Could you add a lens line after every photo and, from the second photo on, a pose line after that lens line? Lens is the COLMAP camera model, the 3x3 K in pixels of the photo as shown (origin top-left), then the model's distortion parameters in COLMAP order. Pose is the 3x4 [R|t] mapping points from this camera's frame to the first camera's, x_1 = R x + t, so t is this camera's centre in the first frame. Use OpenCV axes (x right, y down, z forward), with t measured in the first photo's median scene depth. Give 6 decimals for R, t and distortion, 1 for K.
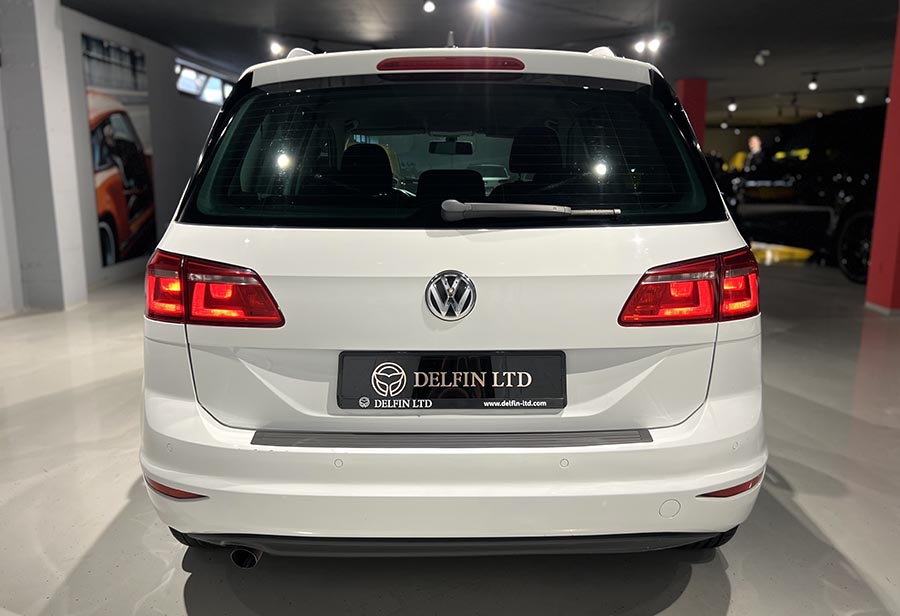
lens RADIAL K [[719.8, 0, 450.3], [0, 719.8, 308.5], [0, 0, 1]] dist [0.026777, 0.000924]
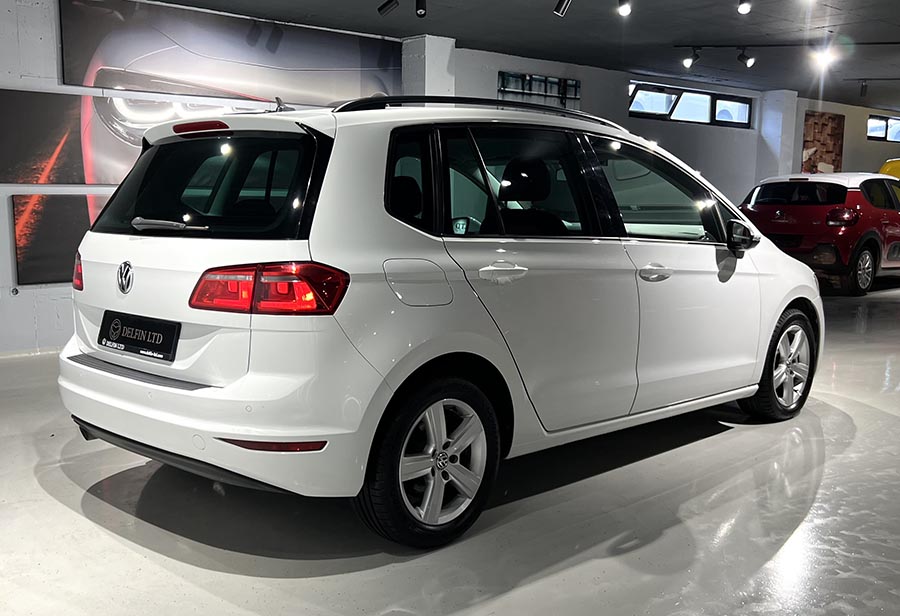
lens RADIAL K [[855.7, 0, 453.6], [0, 855.7, 312.7], [0, 0, 1]] dist [-0.000261, 0.000000]
pose [[0.748415, 0.090323, -0.657051, 1.698225], [-0.122475, 0.992467, -0.003073, -0.023517], [0.651824, 0.082772, 0.753840, 0.063107]]
